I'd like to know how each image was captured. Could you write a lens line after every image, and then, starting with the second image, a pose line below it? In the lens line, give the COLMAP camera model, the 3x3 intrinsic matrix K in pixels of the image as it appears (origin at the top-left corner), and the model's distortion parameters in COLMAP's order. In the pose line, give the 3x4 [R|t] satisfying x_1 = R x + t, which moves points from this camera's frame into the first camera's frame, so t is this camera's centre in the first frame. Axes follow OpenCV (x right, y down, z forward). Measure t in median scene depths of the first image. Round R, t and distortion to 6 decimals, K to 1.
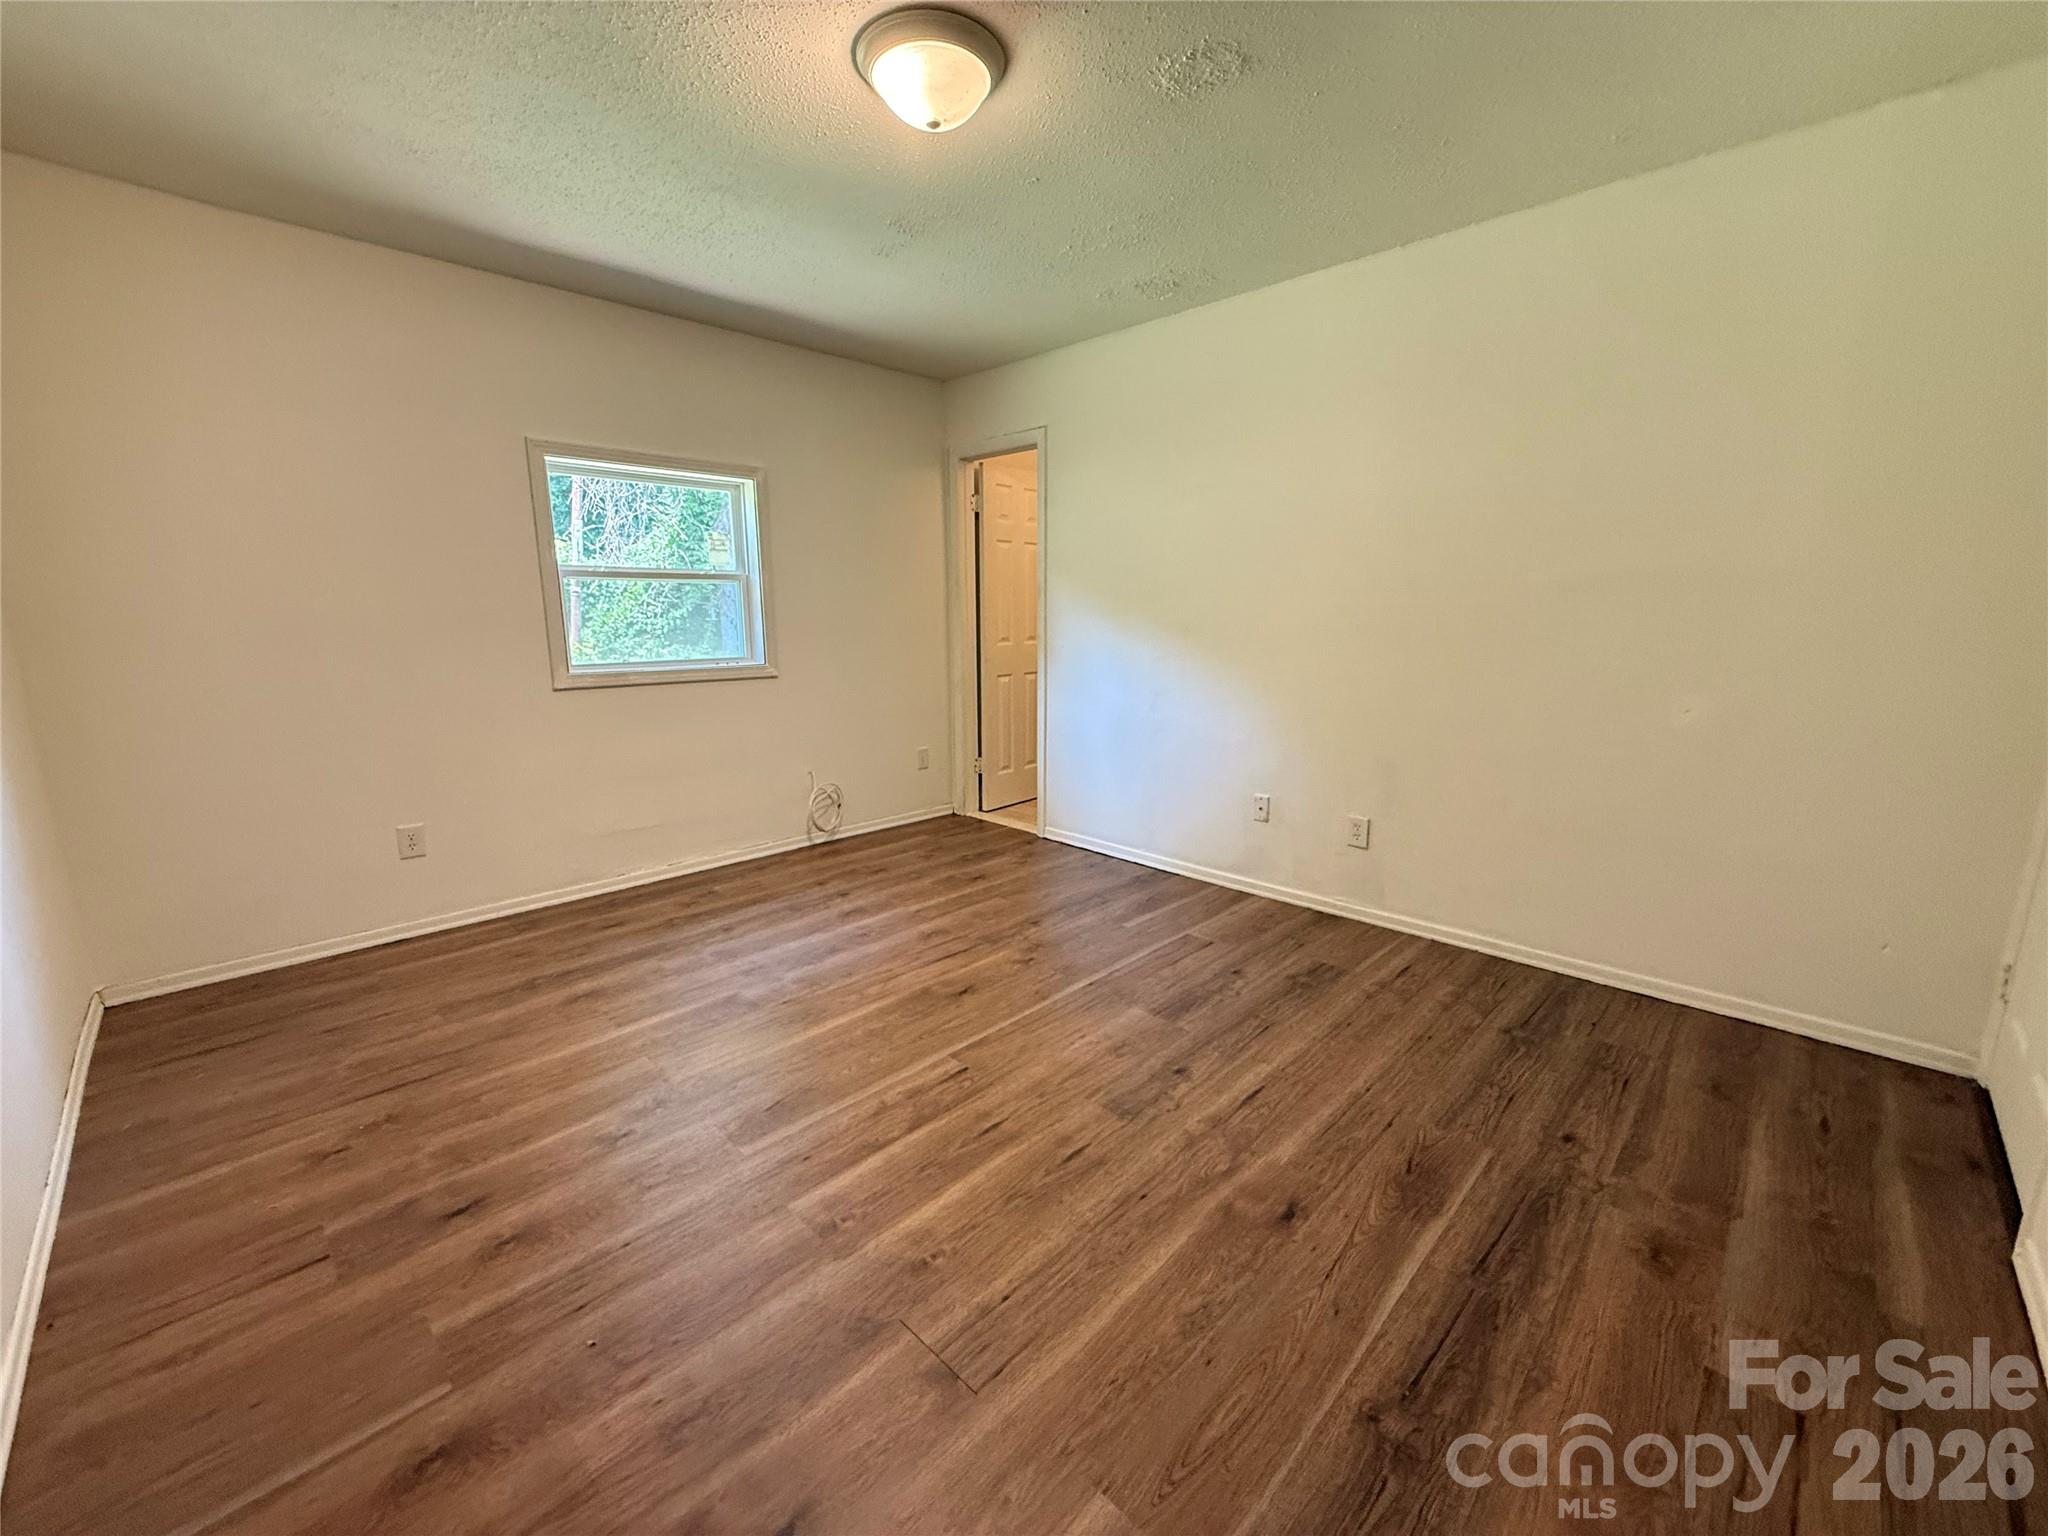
lens RADIAL K [[818.9, 0, 1020.2], [0, 818.9, 770.3], [0, 0, 1]] dist [0.001608, -0.000648]
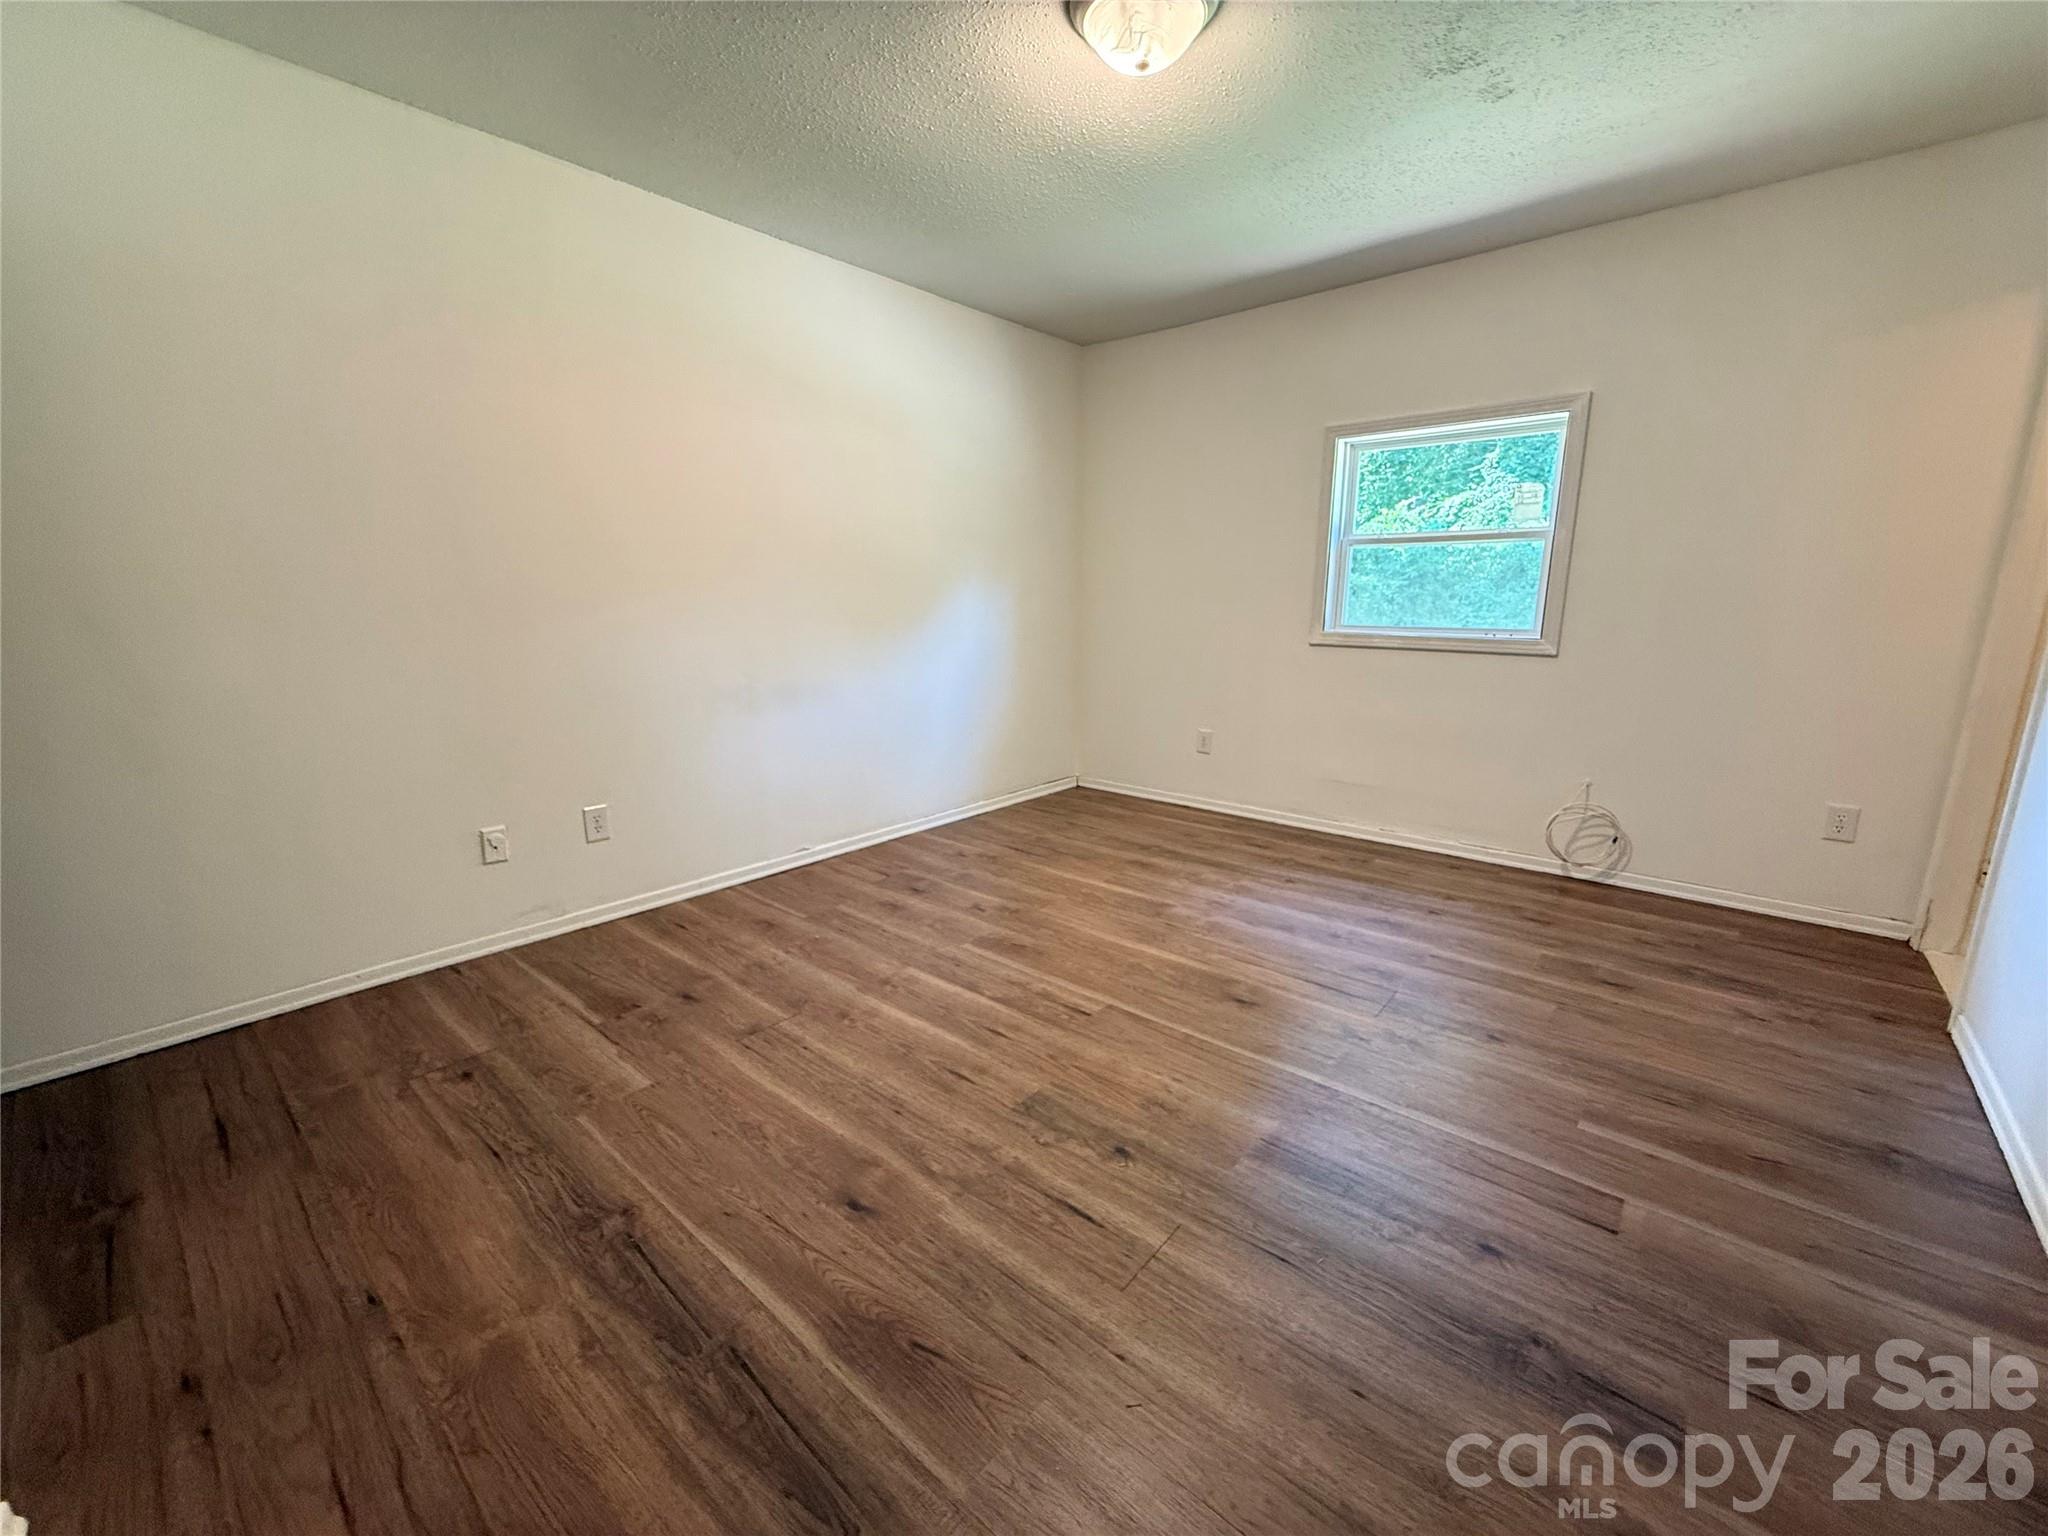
lens RADIAL K [[818.9, 0, 1022.5], [0, 818.9, 773.2], [0, 0, 1]] dist [0.001608, -0.000648]
pose [[0.069962, 0.218087, -0.973418, 0.936936], [-0.191491, 0.960598, 0.201452, -0.128062], [0.978998, 0.172307, 0.108967, 0.818497]]
